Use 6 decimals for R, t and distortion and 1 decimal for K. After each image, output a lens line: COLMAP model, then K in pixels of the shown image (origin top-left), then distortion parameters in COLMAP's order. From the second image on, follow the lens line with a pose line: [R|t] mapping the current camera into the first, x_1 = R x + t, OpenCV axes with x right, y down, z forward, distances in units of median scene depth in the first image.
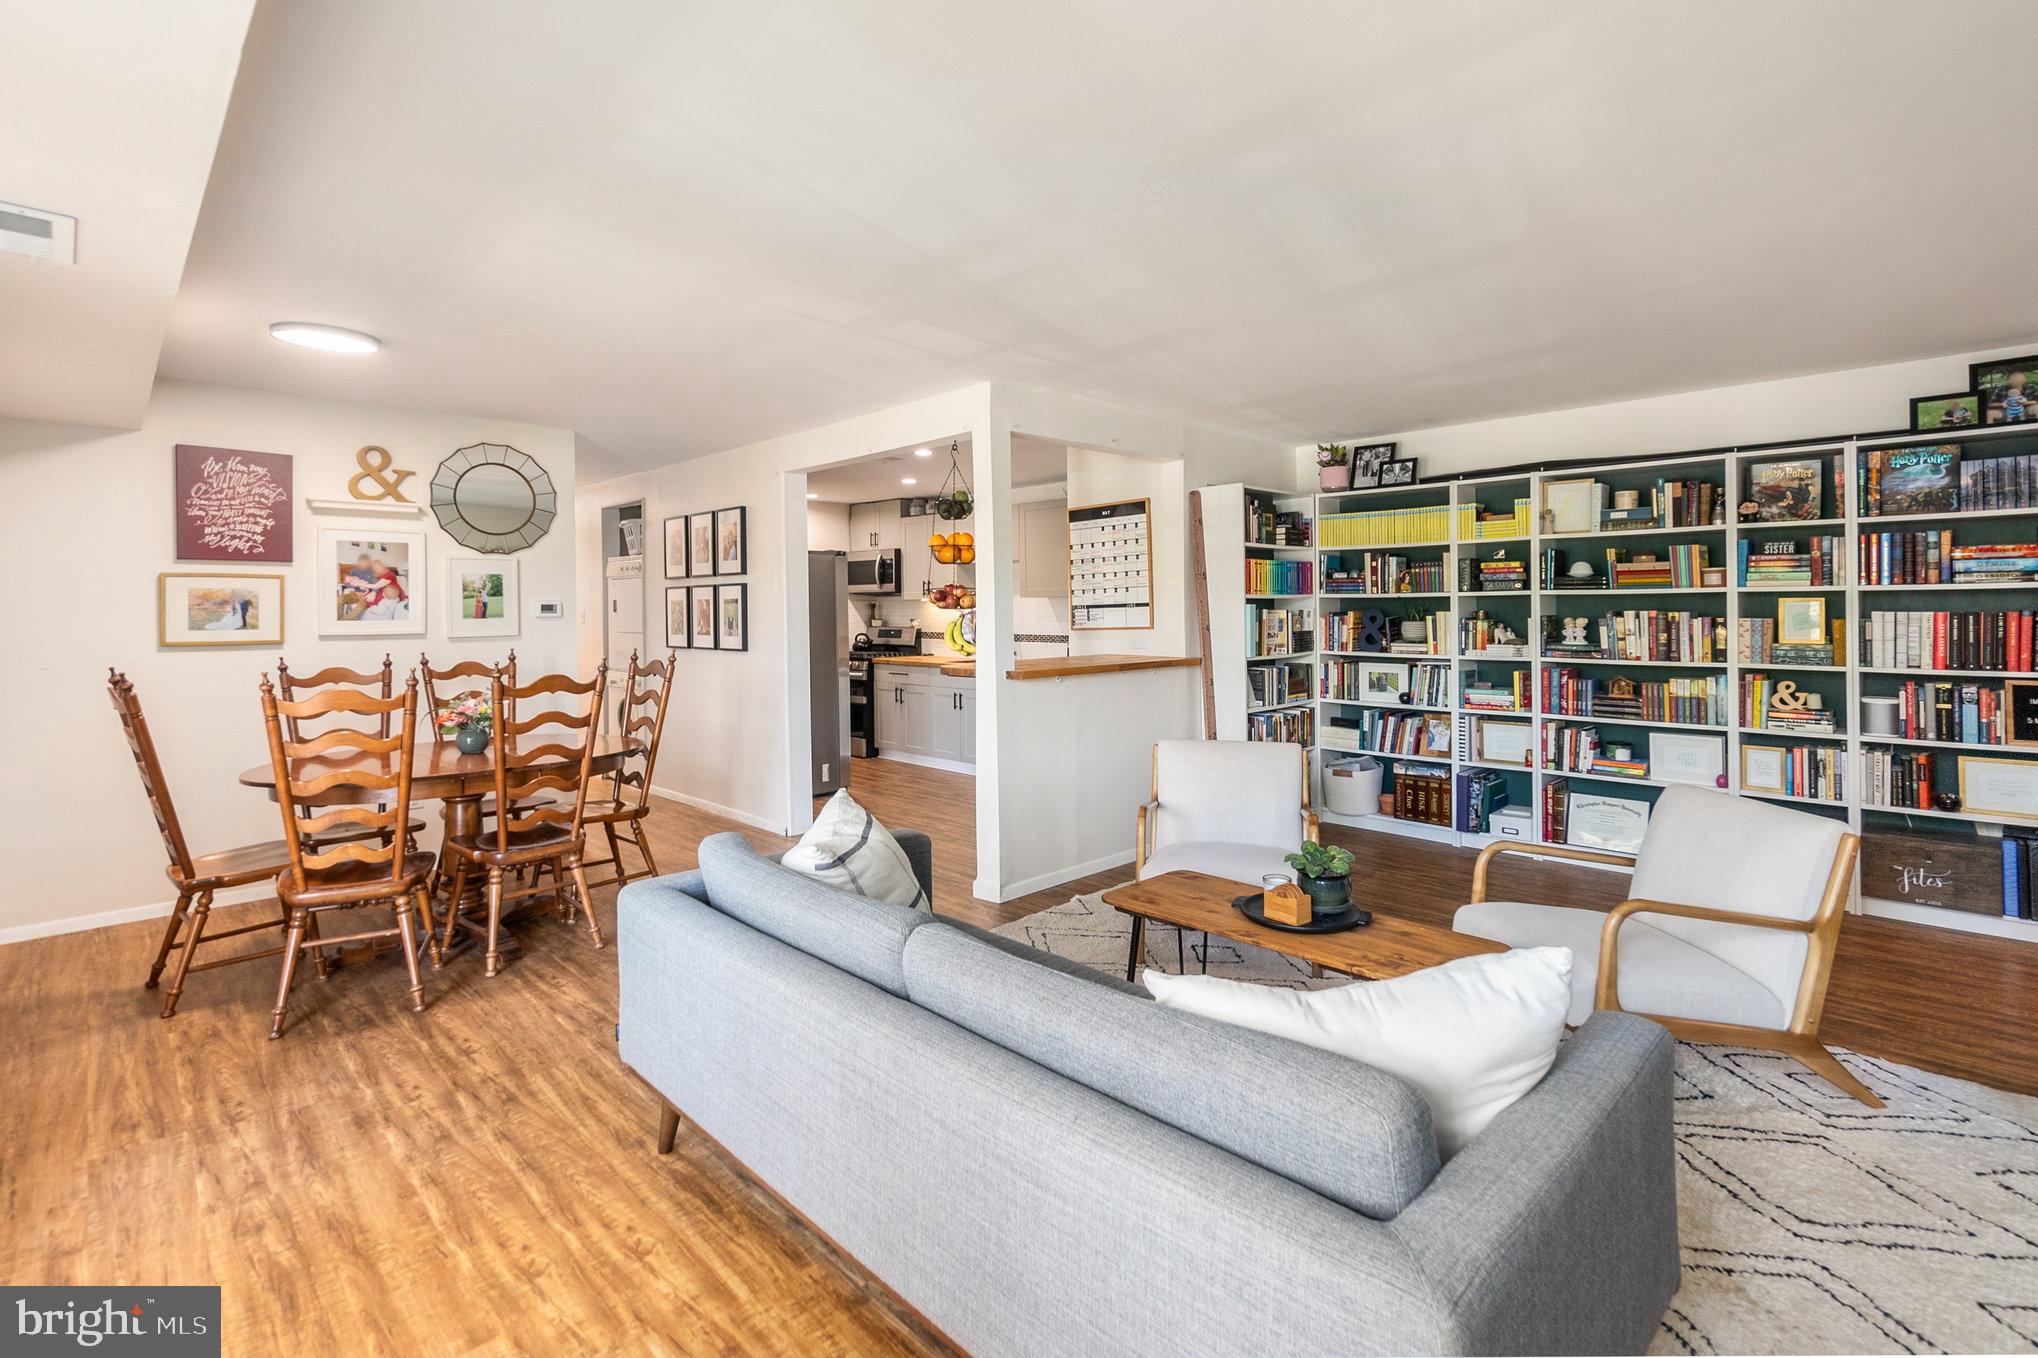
lens RADIAL K [[898.9, 0, 1046.1], [0, 898.9, 612.6], [0, 0, 1]] dist [-0.000387, -0.000871]
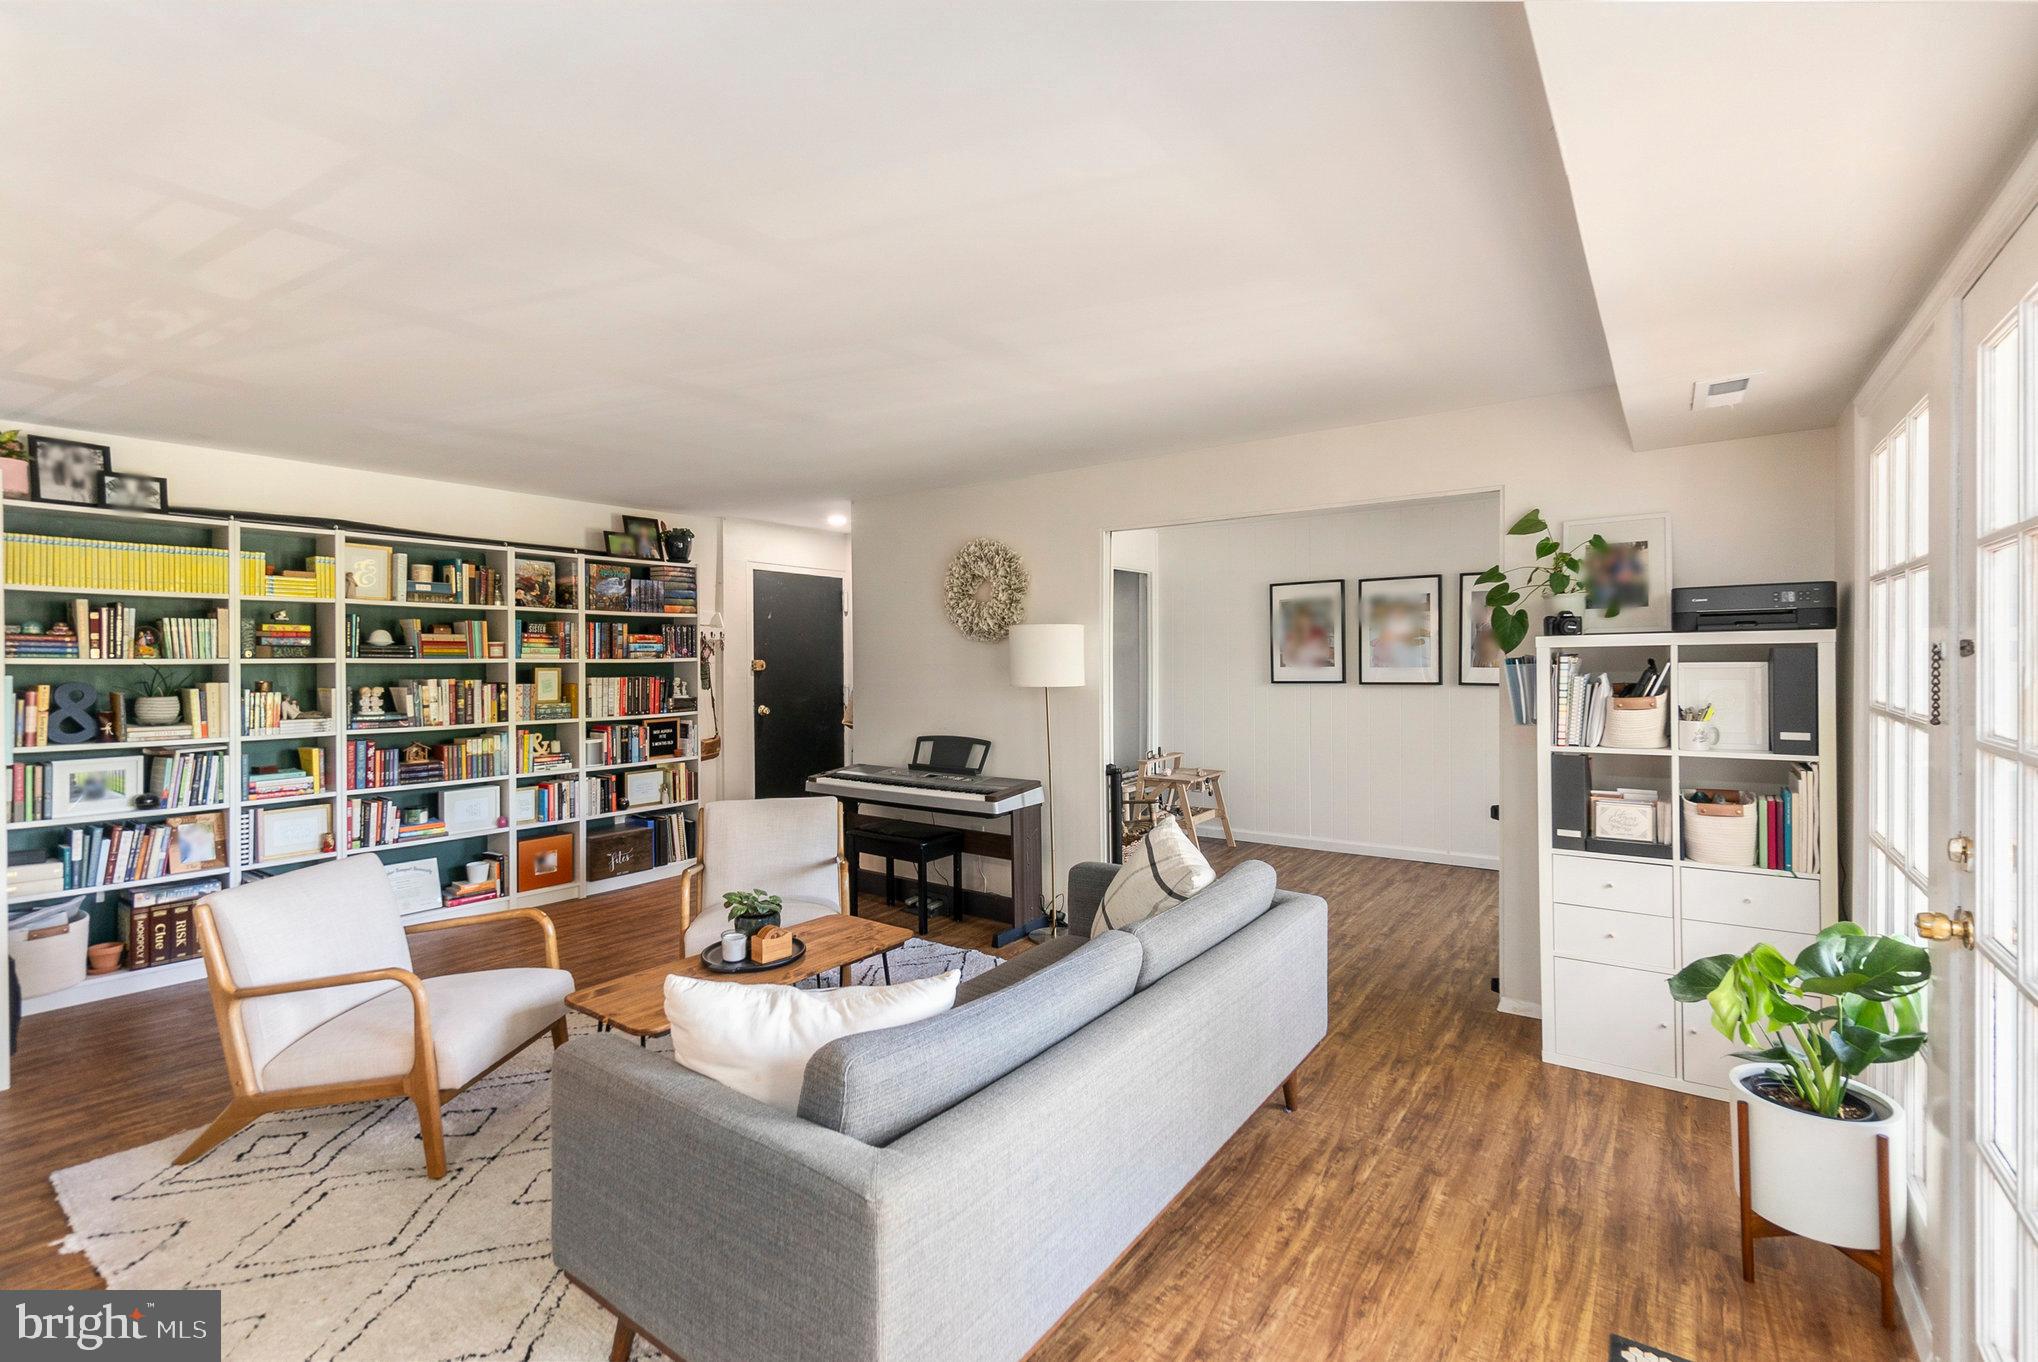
lens RADIAL K [[898.7, 0, 1016.1], [0, 898.7, 668.0], [0, 0, 1]] dist [-0.017547, -0.000031]
pose [[-0.134274, -0.000092, 0.990944, -0.475834], [0.007572, 0.999971, 0.001119, -0.011163], [-0.990915, 0.007654, -0.134269, 0.456519]]
